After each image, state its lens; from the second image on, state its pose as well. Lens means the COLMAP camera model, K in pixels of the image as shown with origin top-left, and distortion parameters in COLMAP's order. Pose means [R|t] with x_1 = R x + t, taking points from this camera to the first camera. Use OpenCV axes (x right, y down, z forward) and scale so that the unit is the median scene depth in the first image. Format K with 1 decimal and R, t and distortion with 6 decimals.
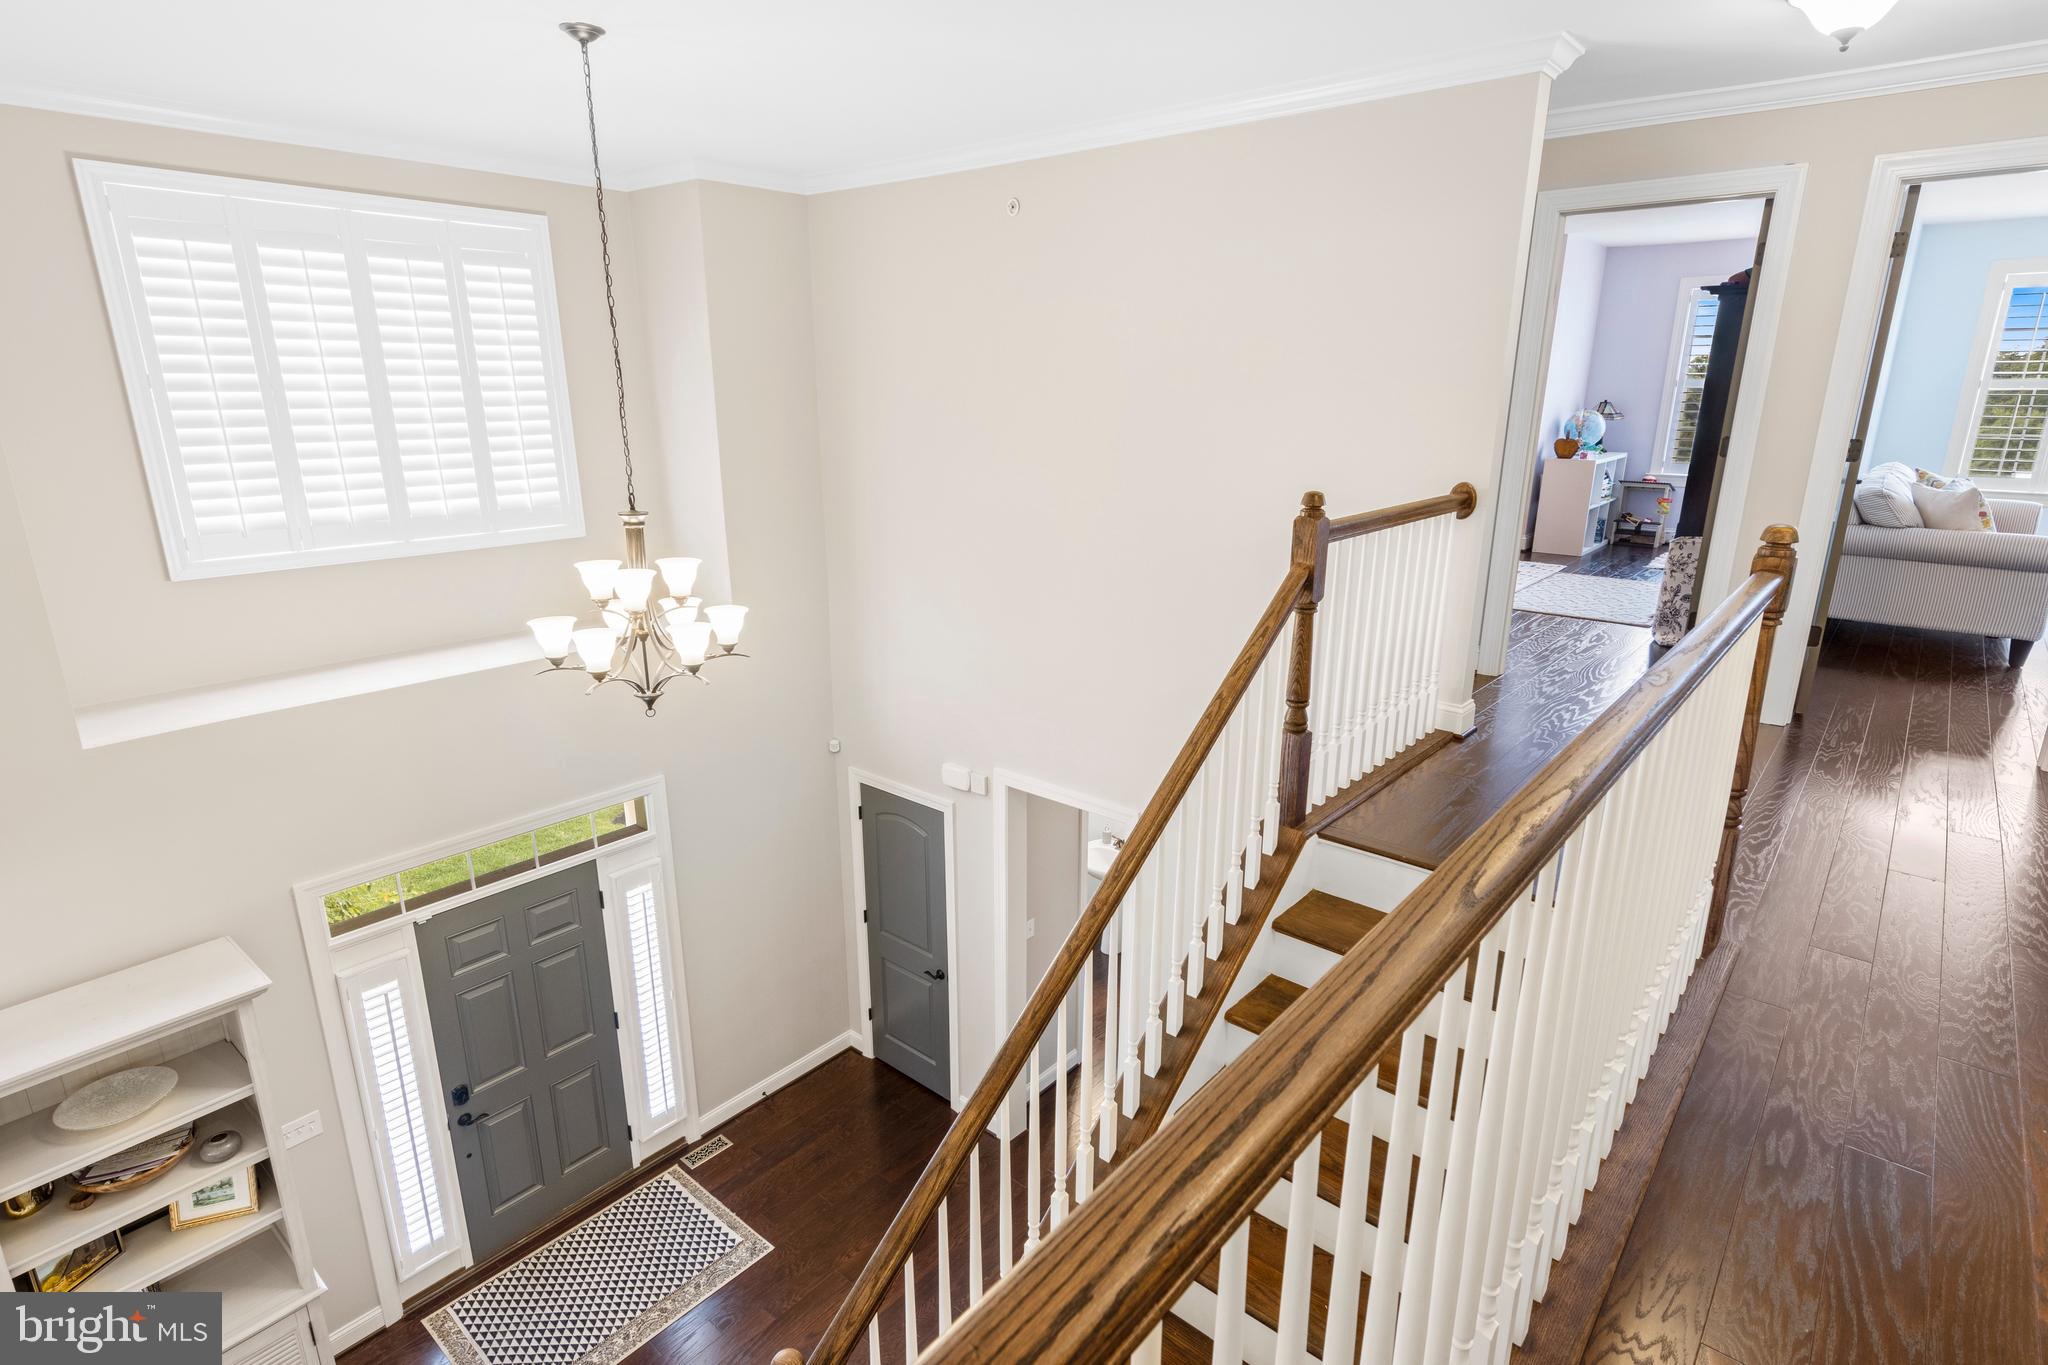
lens RADIAL K [[1050.0, 0, 1025.4], [0, 1050.0, 684.4], [0, 0, 1]] dist [0.010222, -0.003473]
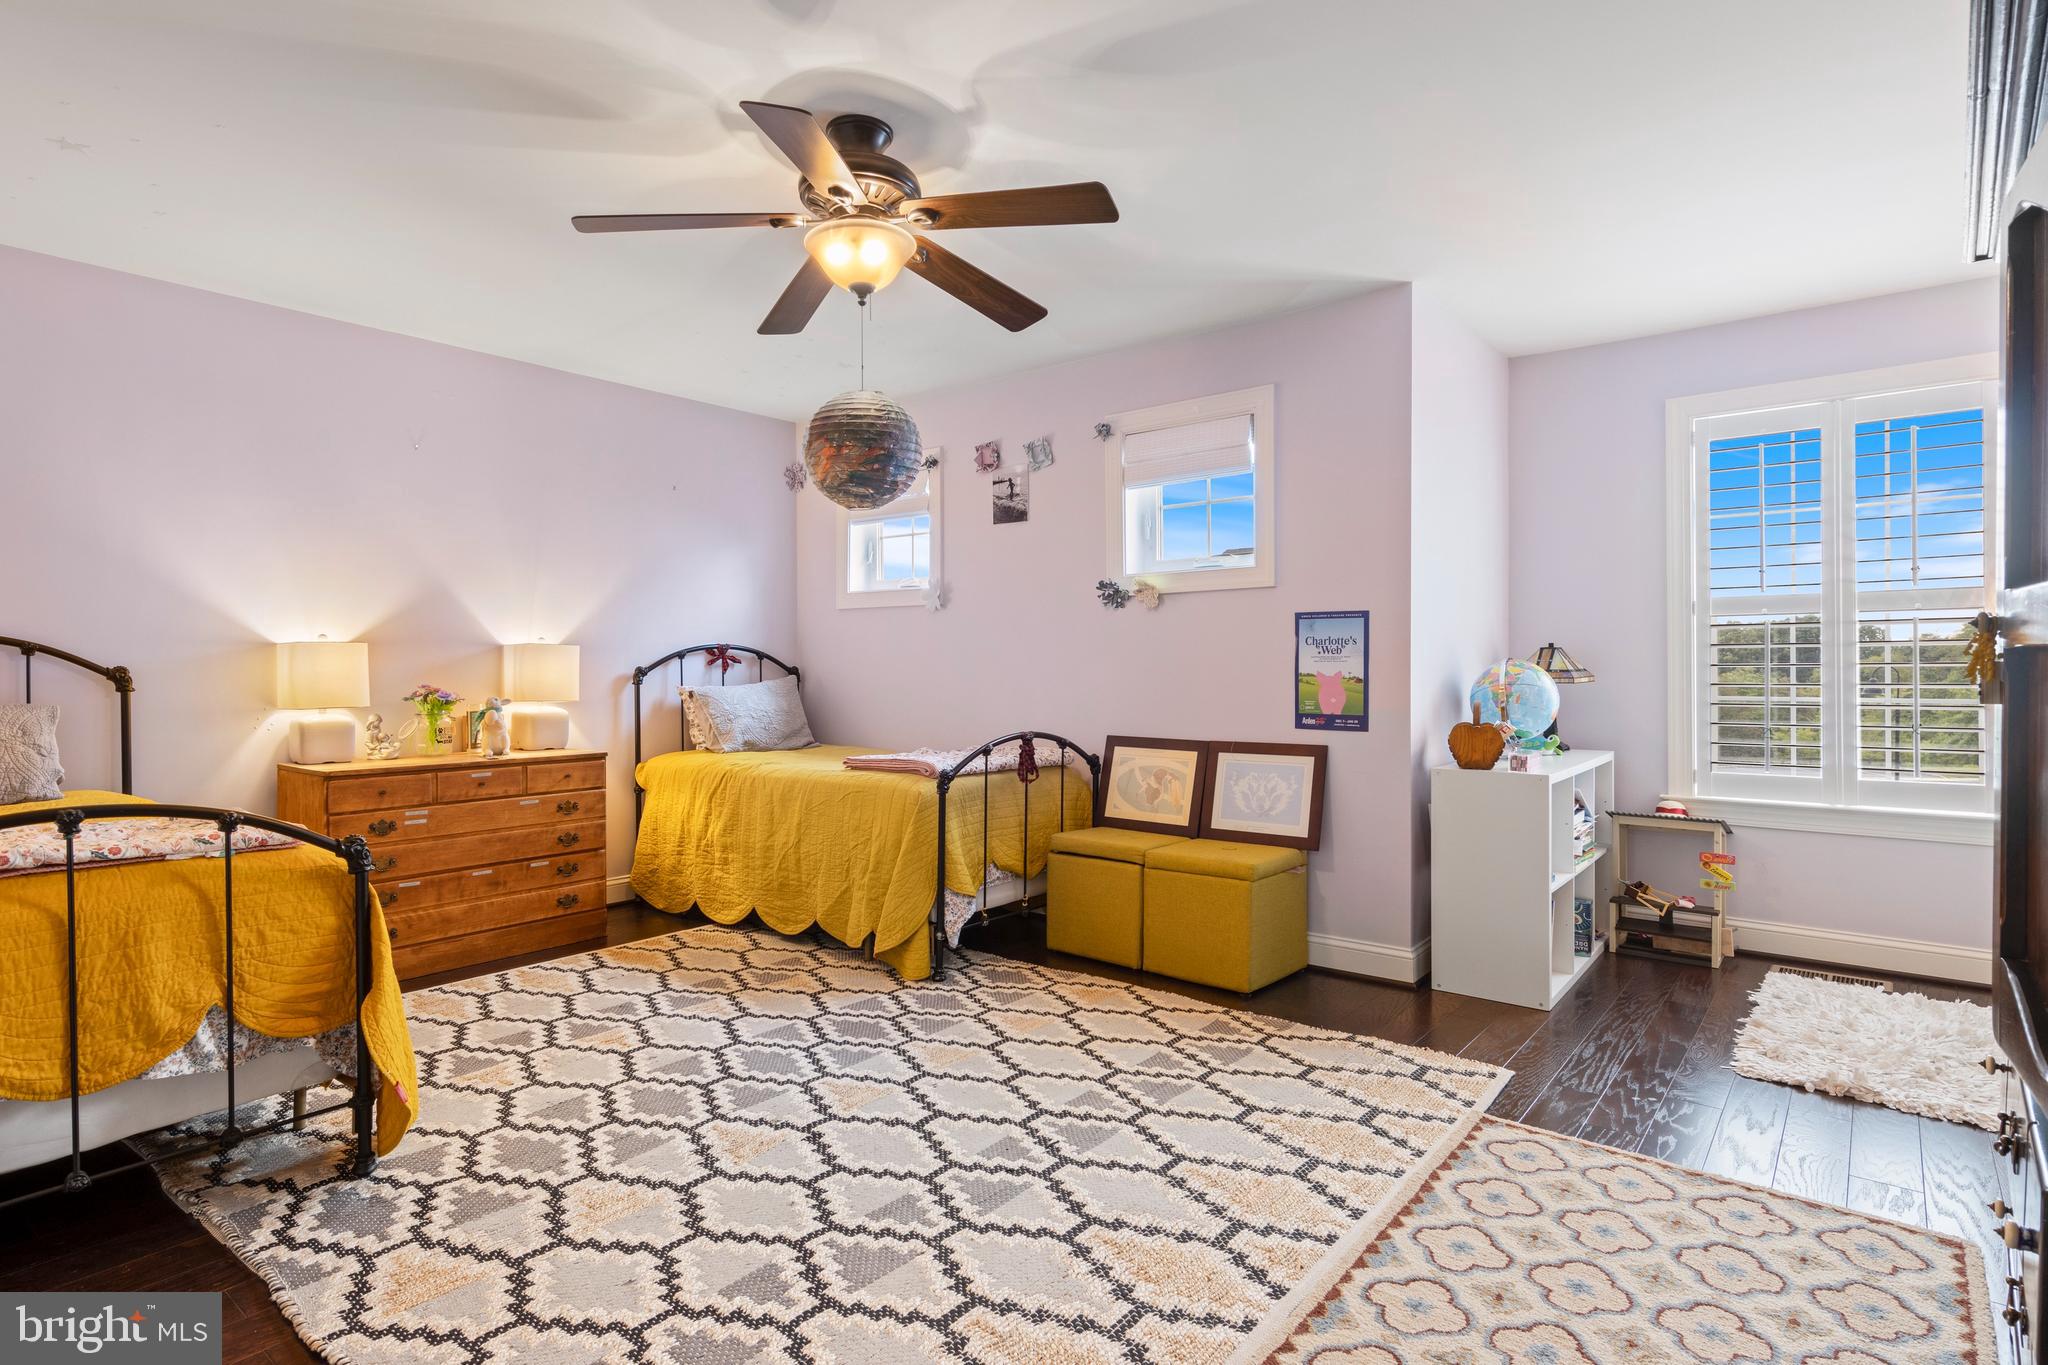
lens RADIAL K [[1050.0, 0, 1020.0], [0, 1050.0, 677.0], [0, 0, 1]] dist [0.010222, -0.003473]
pose [[0.999719, -0.006075, 0.022934, 0.307457], [0.012119, 0.961797, -0.273496, -0.131393], [-0.020396, 0.273697, 0.961600, 0.565034]]
